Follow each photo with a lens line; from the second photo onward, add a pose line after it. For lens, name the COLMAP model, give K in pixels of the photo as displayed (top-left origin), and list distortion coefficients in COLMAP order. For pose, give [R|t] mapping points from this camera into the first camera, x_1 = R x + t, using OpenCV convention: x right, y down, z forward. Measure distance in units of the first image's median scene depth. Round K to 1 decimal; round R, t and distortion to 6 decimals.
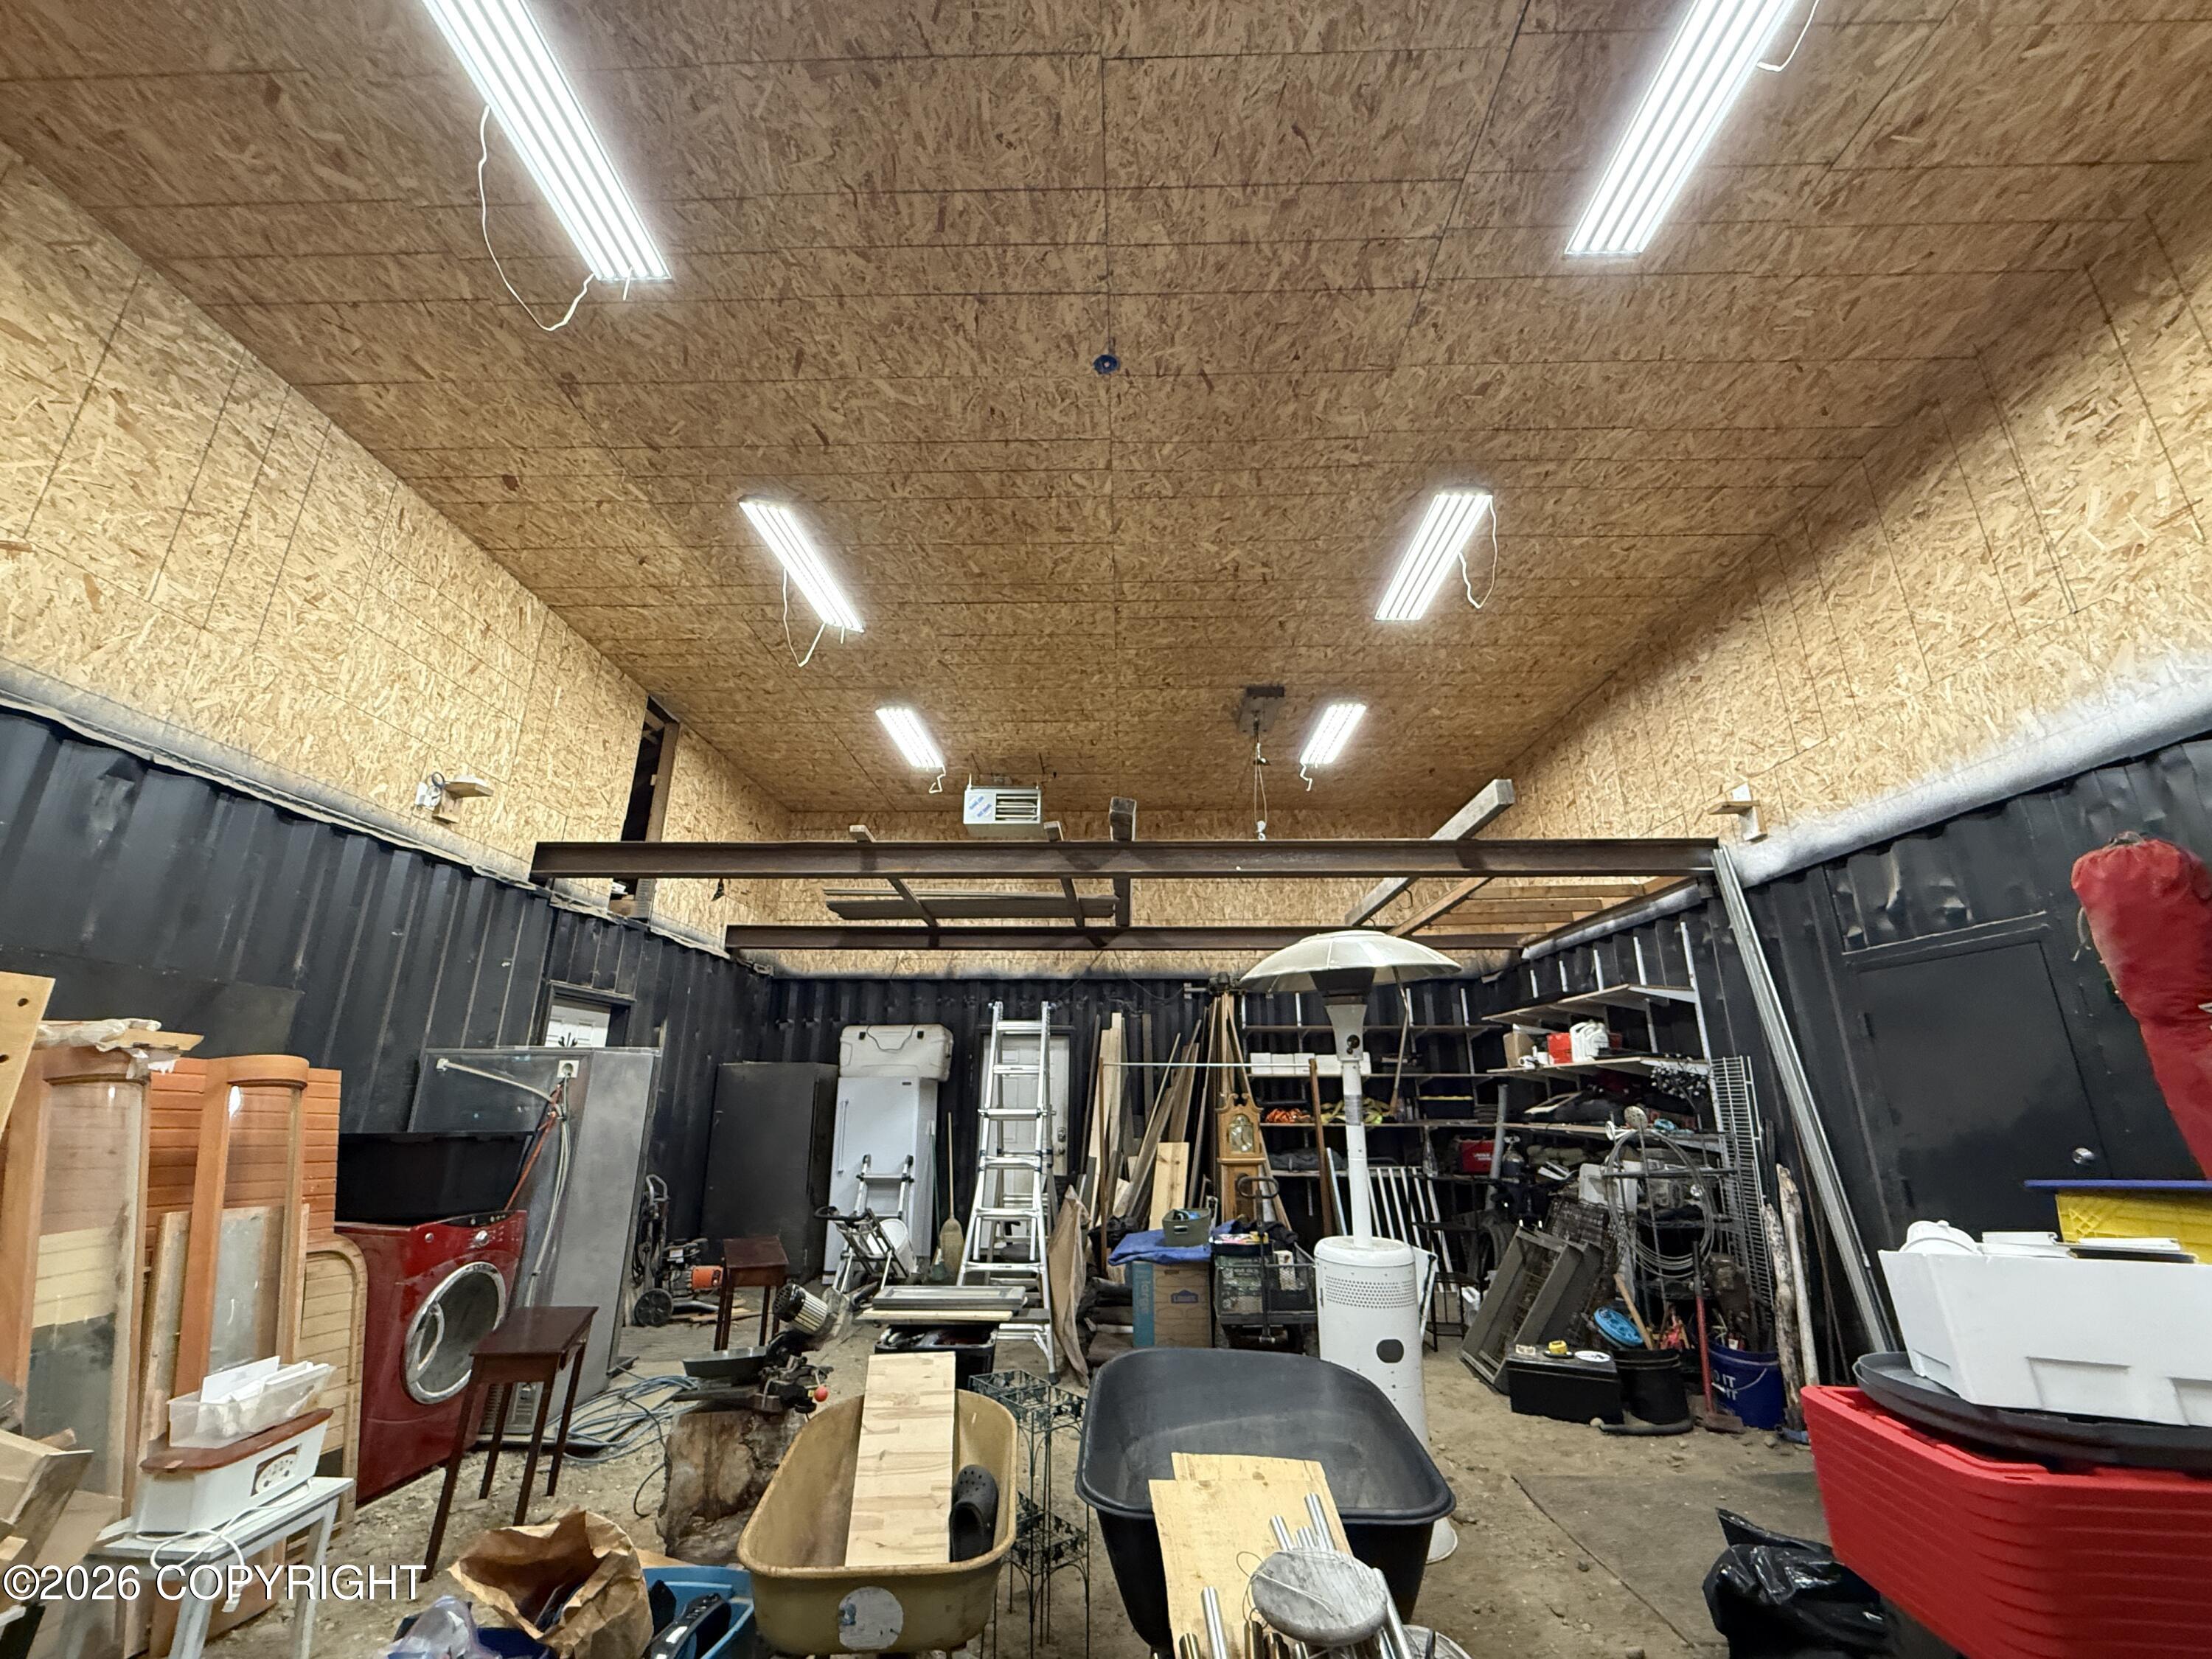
lens RADIAL K [[883.6, 0, 1101.3], [0, 883.6, 826.1], [0, 0, 1]] dist [-0.000486, 0.000032]
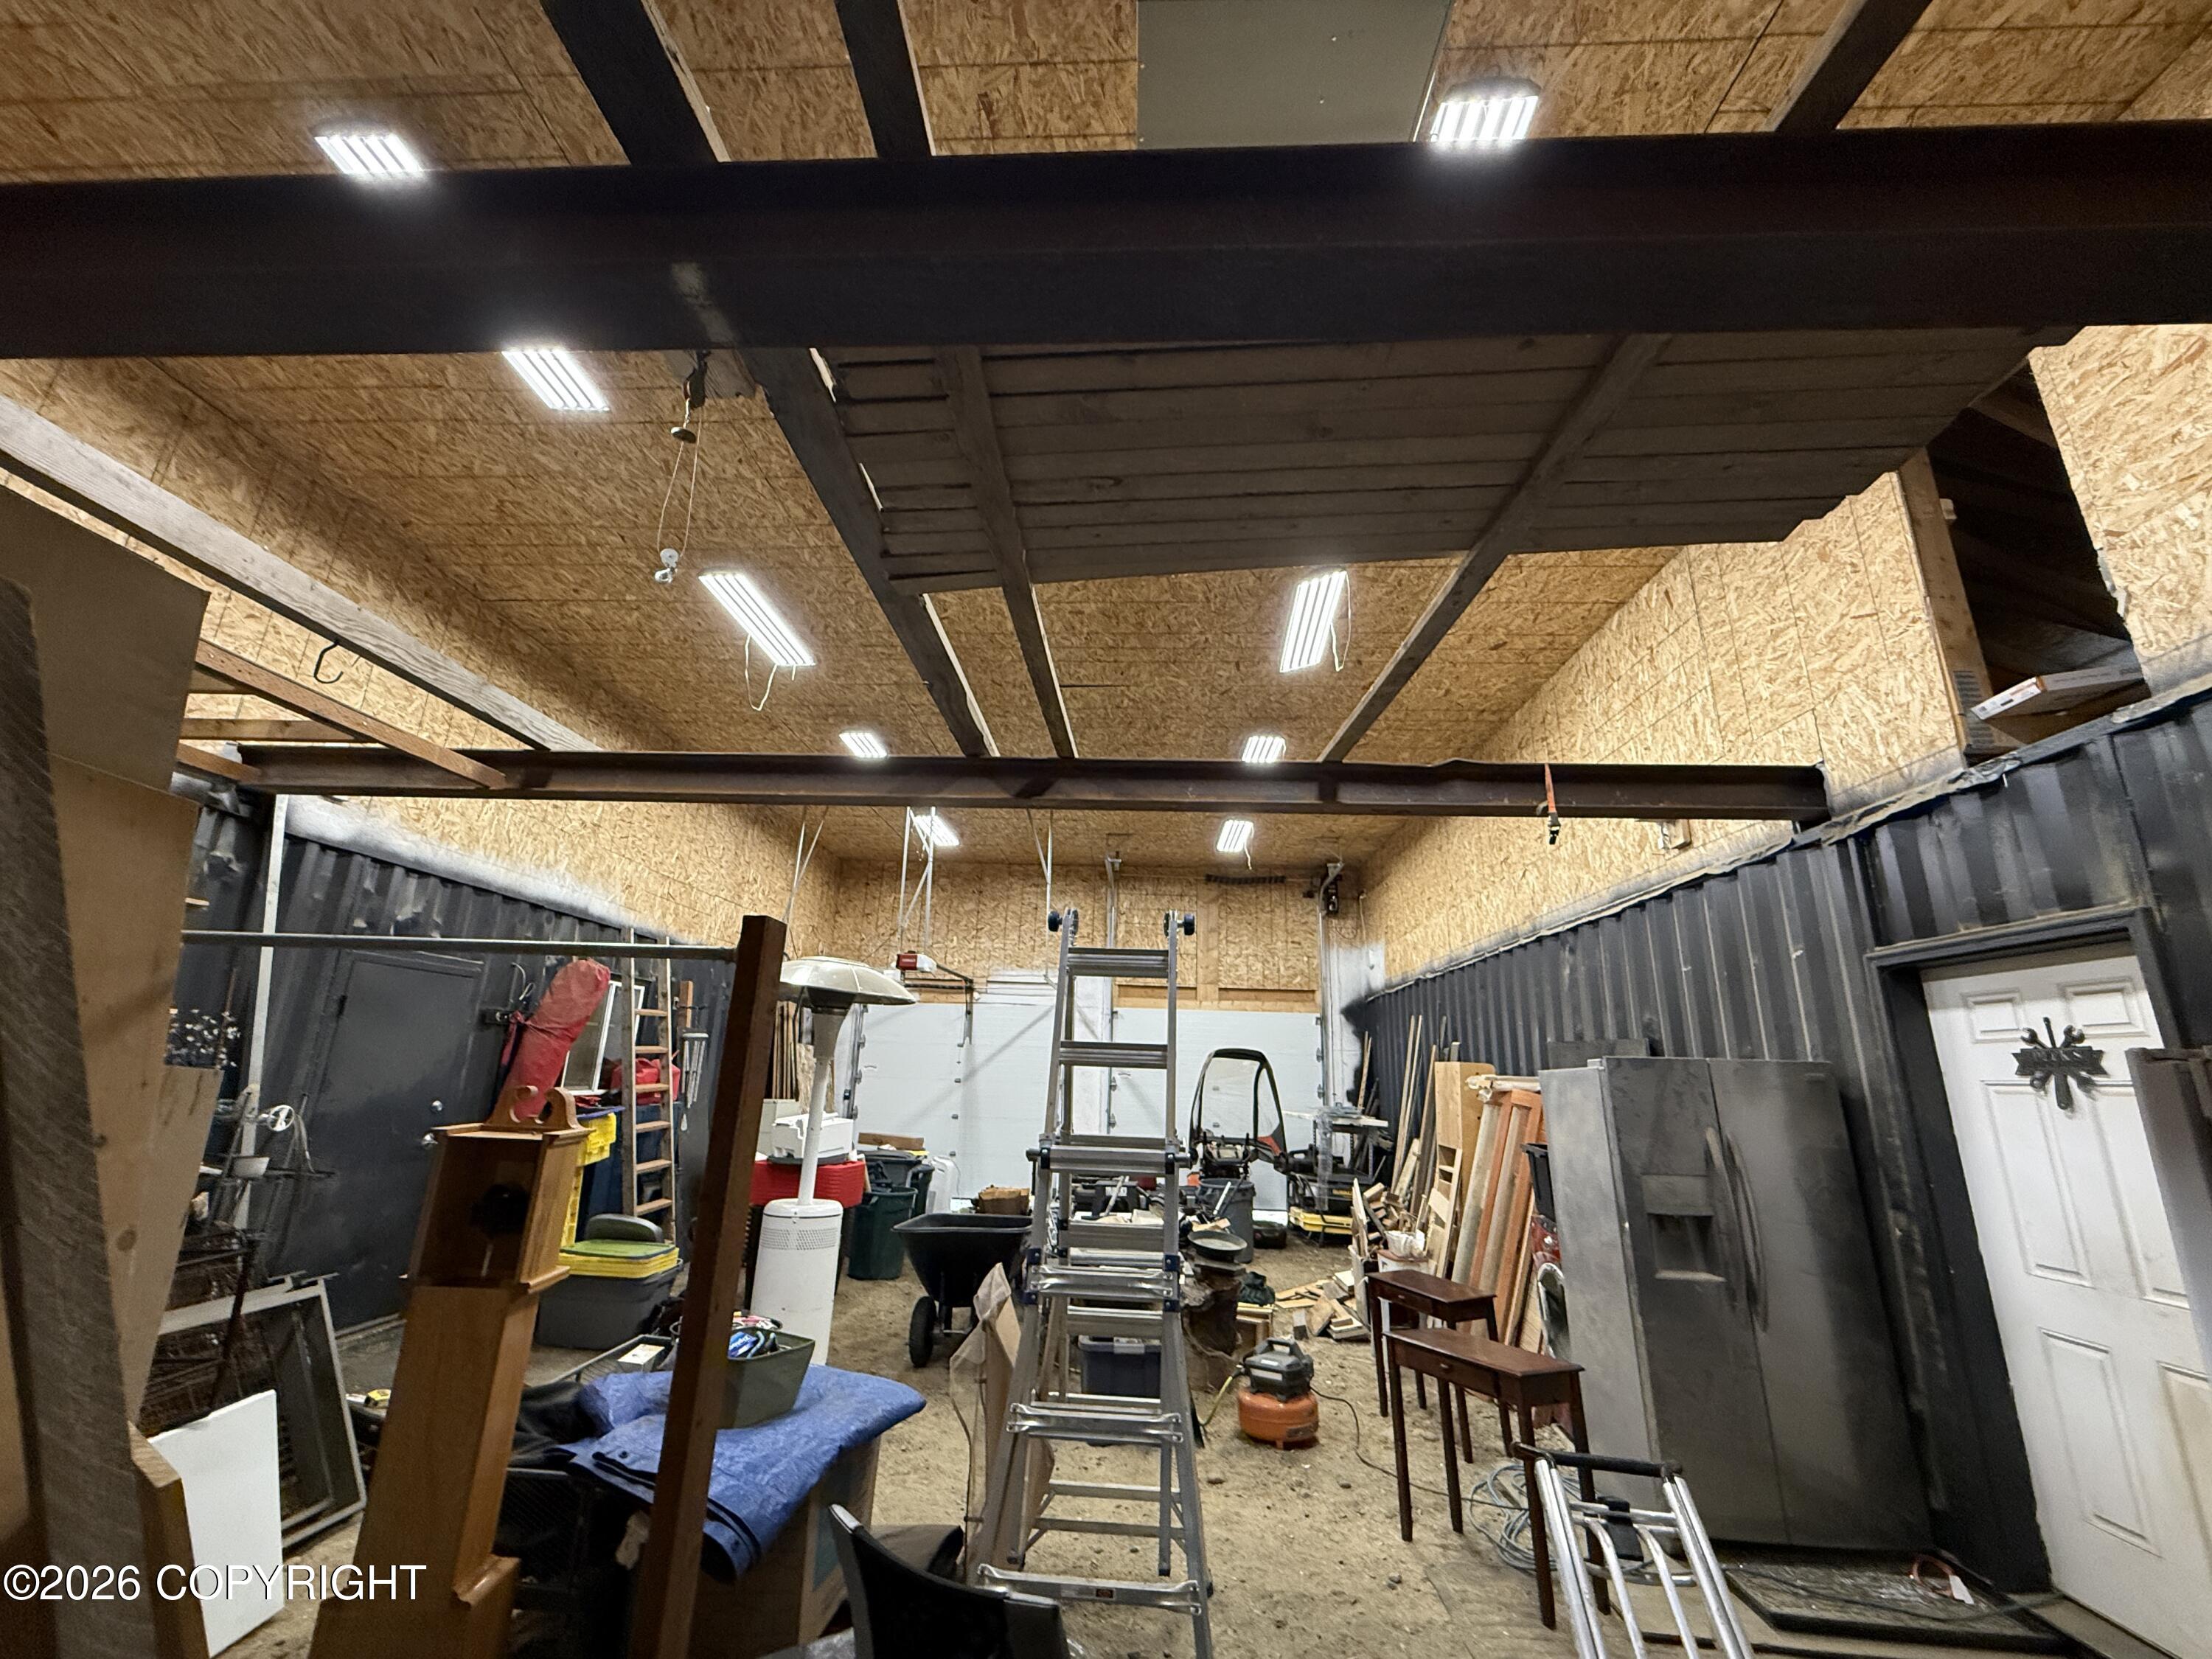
lens RADIAL K [[883.6, 0, 1100.5], [0, 883.6, 827.1], [0, 0, 1]] dist [-0.000486, 0.000032]
pose [[-0.999164, -0.030708, 0.026976, -0.103234], [-0.040393, 0.842740, -0.536804, 0.492921], [-0.006250, -0.537445, -0.843276, 1.697719]]
